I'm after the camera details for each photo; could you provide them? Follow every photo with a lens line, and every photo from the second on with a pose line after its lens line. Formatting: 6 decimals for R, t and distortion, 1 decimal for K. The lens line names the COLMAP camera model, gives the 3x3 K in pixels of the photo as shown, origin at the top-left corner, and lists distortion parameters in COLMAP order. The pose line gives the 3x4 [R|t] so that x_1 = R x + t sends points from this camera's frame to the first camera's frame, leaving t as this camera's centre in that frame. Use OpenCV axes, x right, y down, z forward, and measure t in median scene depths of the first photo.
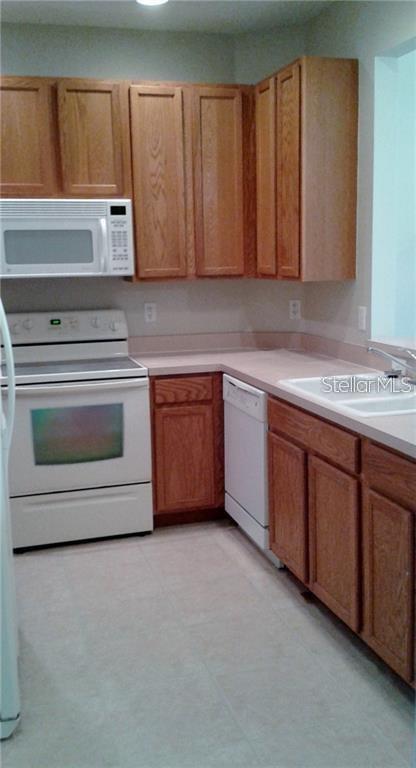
lens RADIAL K [[757.4, 0, 208.0], [0, 757.4, 384.0], [0, 0, 1]] dist [0.083024, -0.024903]
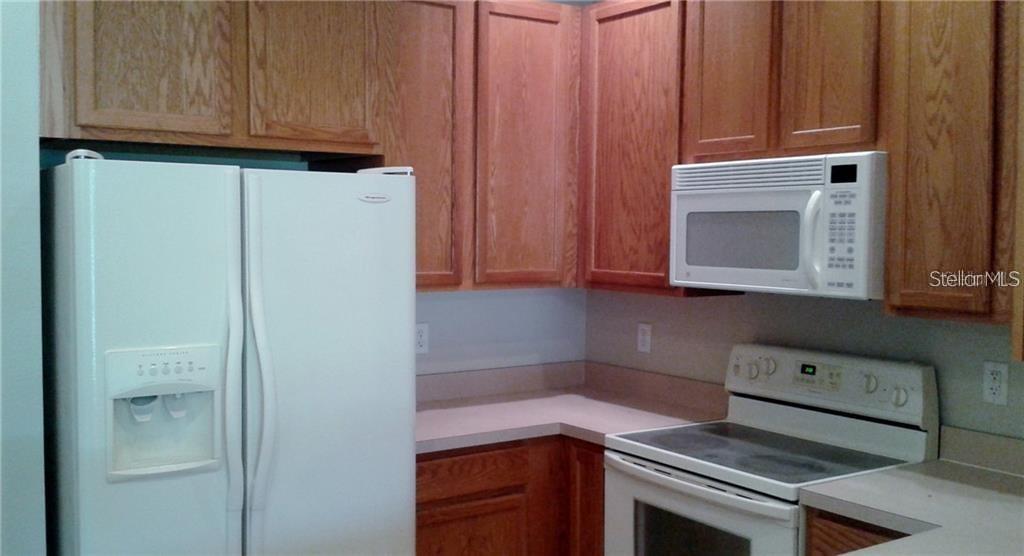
lens RADIAL K [[1009.8, 0, 509.6], [0, 1009.8, 266.0], [0, 0, 1]] dist [0.083024, -0.024903]
pose [[0.311133, 0.057458, -0.948628, 0.469177], [-0.176865, 0.984234, 0.001606, -0.126546], [0.933764, 0.167280, 0.316390, 0.575399]]
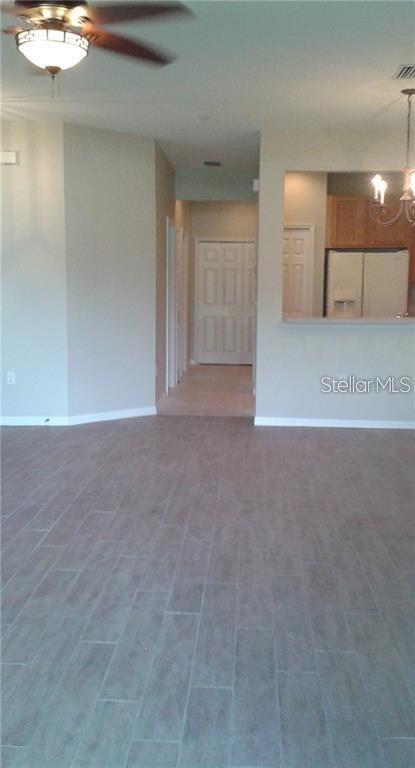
lens RADIAL K [[757.4, 0, 207.5], [0, 757.4, 384.0], [0, 0, 1]] dist [0.083024, -0.024903]
pose [[-0.346360, 0.140936, -0.927454, 2.071743], [-0.165933, 0.963857, 0.208436, -0.178104], [0.923310, 0.226089, -0.310456, 0.971279]]
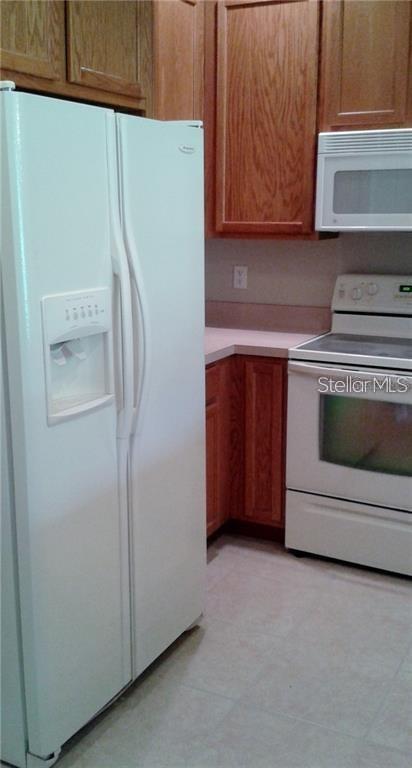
lens RADIAL K [[753.9, 0, 206.0], [0, 753.9, 384.0], [0, 0, 1]] dist [0.114651, -0.398077]
pose [[0.719859, 0.172447, -0.672358, 0.209488], [-0.130668, 0.984996, 0.112732, -0.048647], [0.681710, 0.006704, 0.731592, 0.299839]]
